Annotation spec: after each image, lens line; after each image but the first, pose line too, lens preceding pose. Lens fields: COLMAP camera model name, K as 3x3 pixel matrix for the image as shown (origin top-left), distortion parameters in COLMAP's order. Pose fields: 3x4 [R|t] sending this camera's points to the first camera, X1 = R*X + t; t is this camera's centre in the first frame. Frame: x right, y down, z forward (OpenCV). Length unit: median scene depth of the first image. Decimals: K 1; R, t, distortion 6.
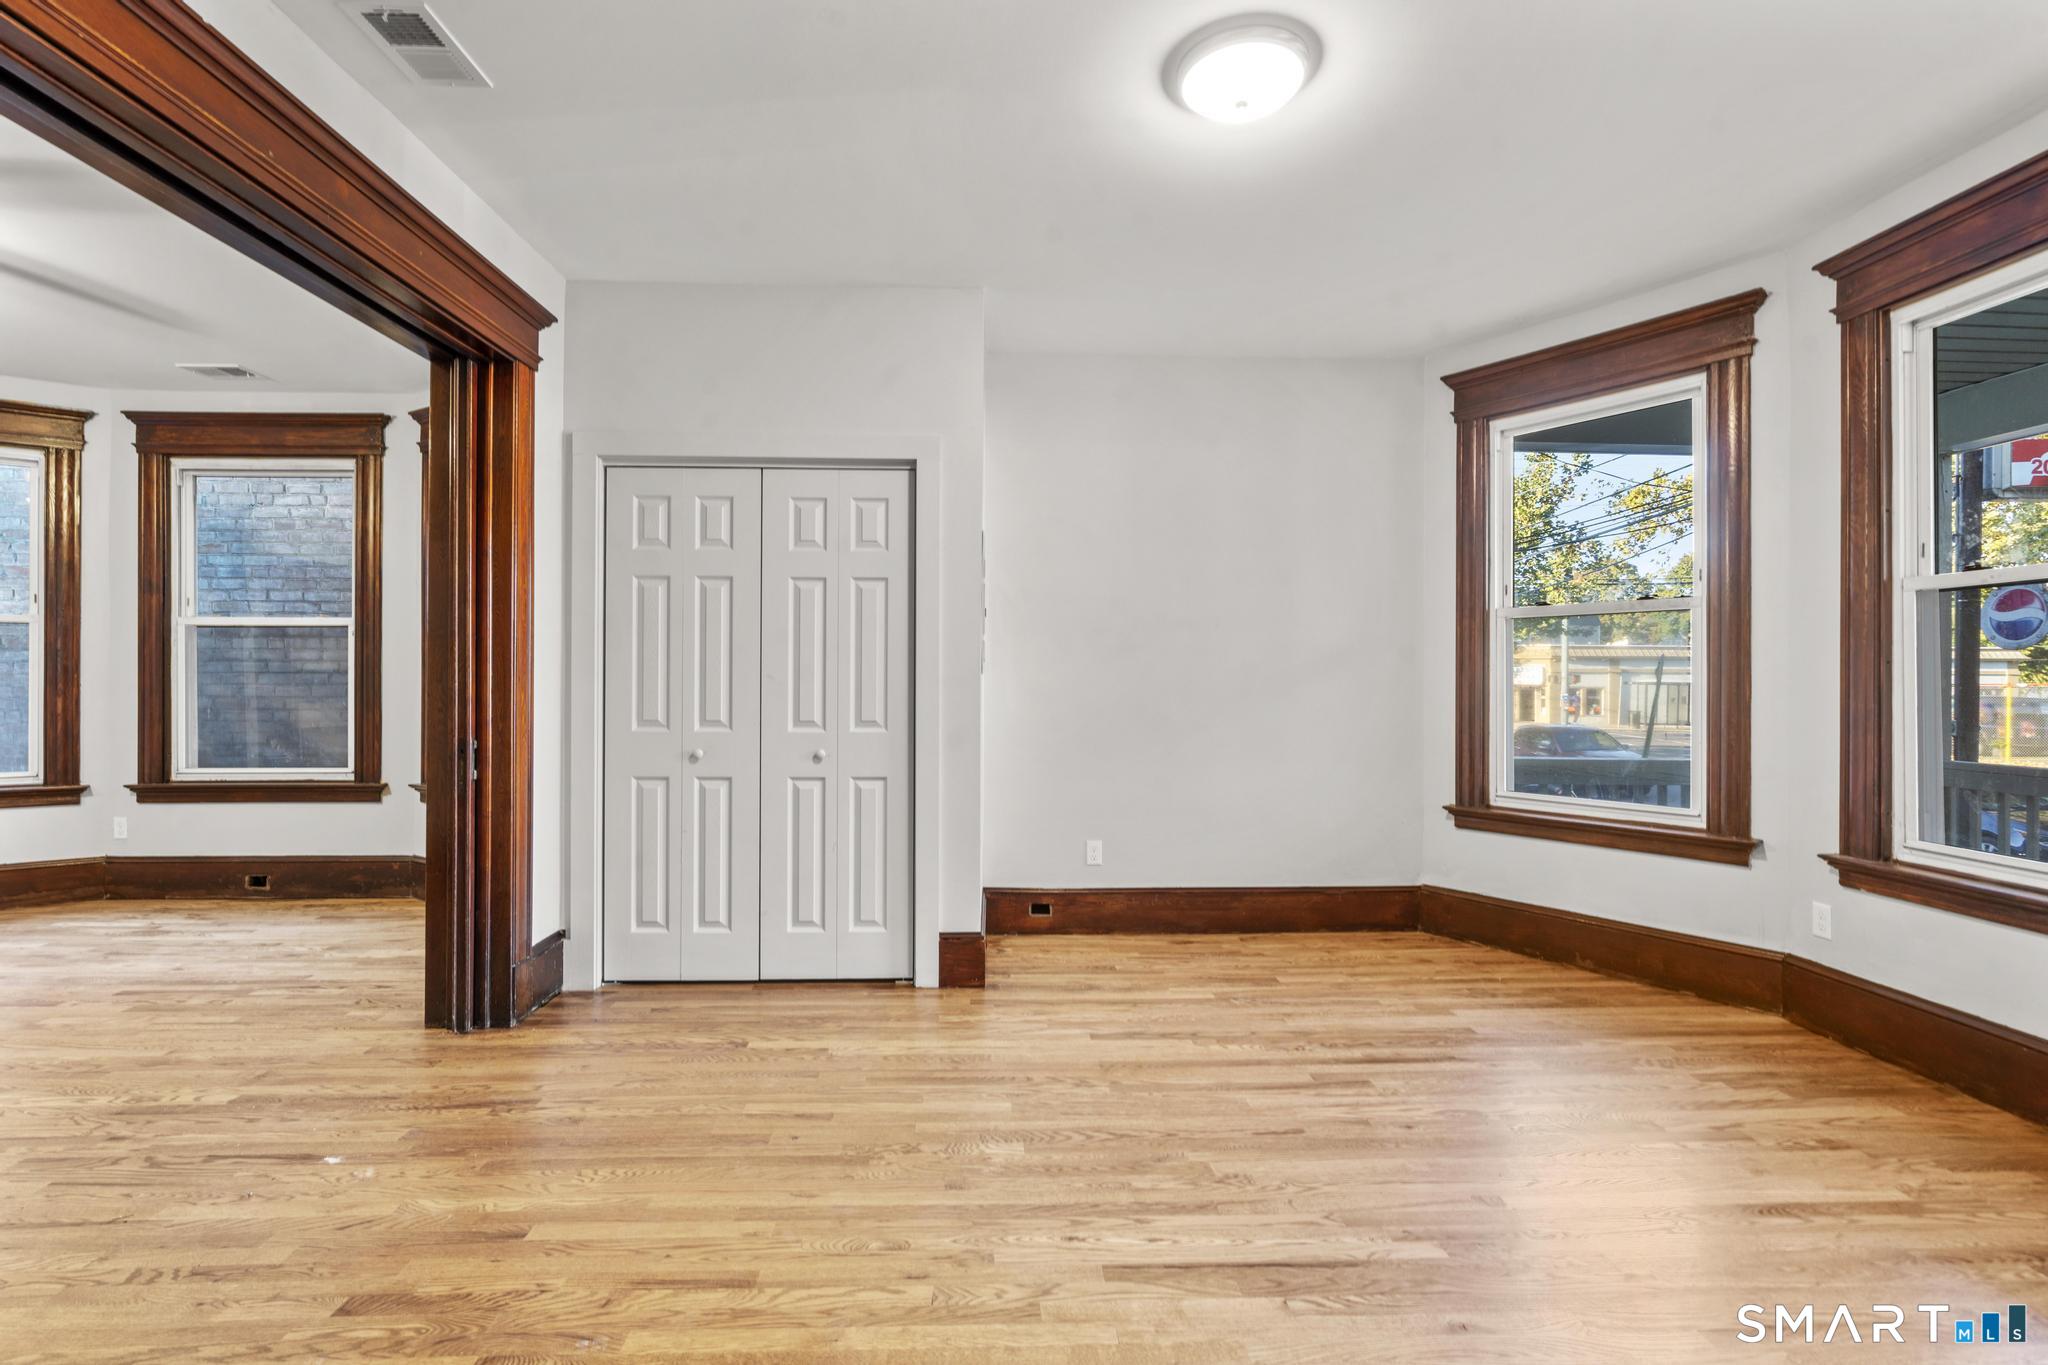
lens RADIAL K [[935.2, 0, 1013.2], [0, 935.2, 677.1], [0, 0, 1]] dist [-0.001233, 0.001664]
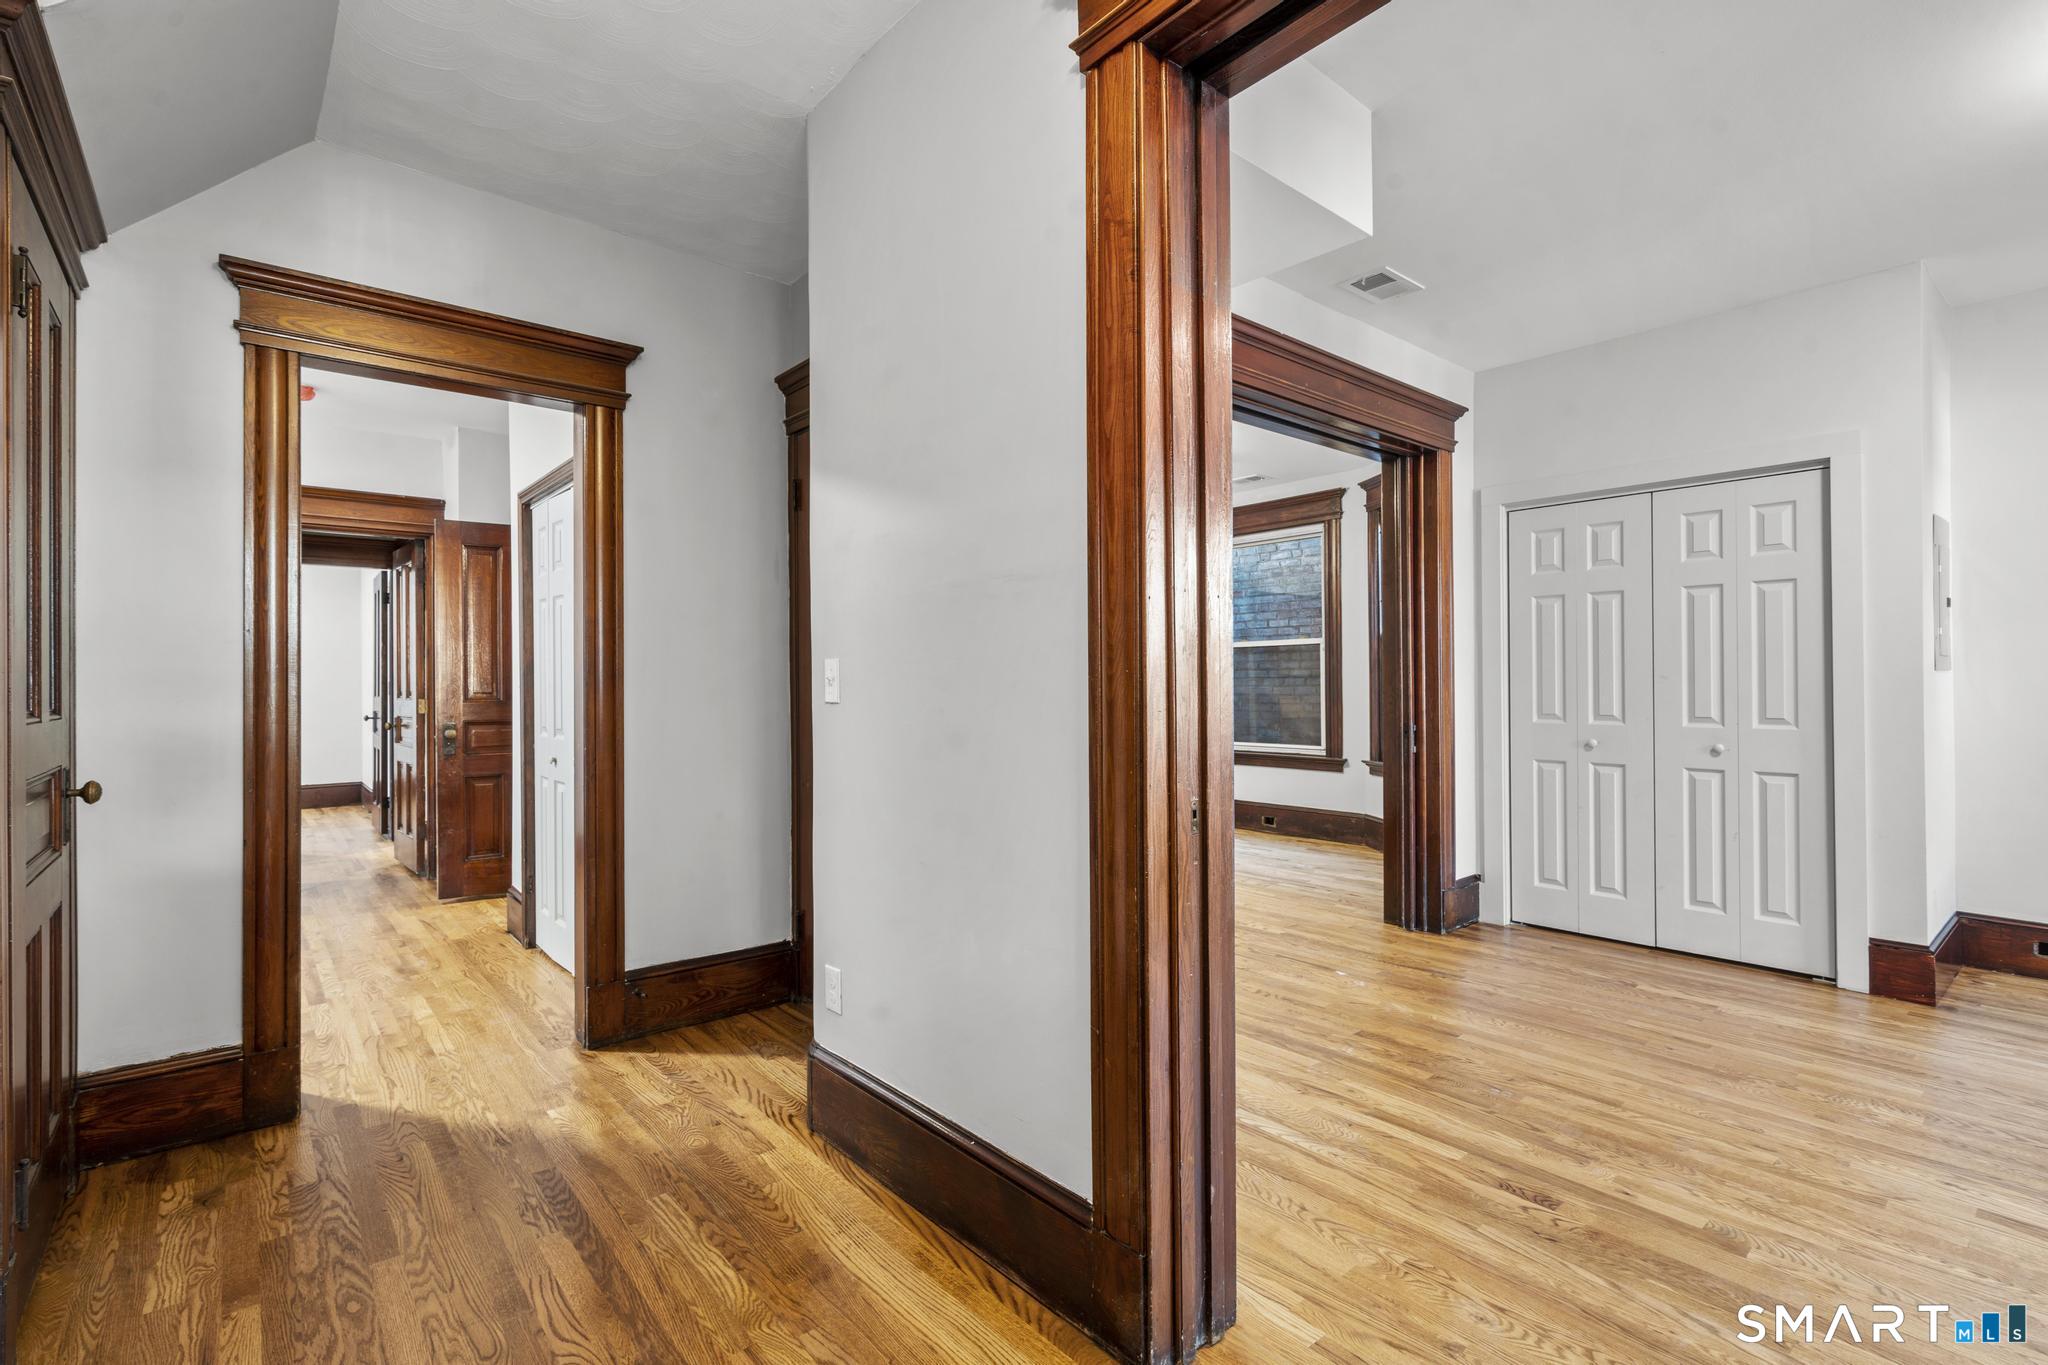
lens RADIAL K [[935.2, 0, 1013.2], [0, 935.2, 677.1], [0, 0, 1]] dist [-0.001233, 0.001664]
pose [[0.615956, -0.011909, -0.787690, 0.143557], [0.010481, 0.999921, -0.006921, -0.000646], [0.787711, -0.003992, 0.616033, -0.303140]]
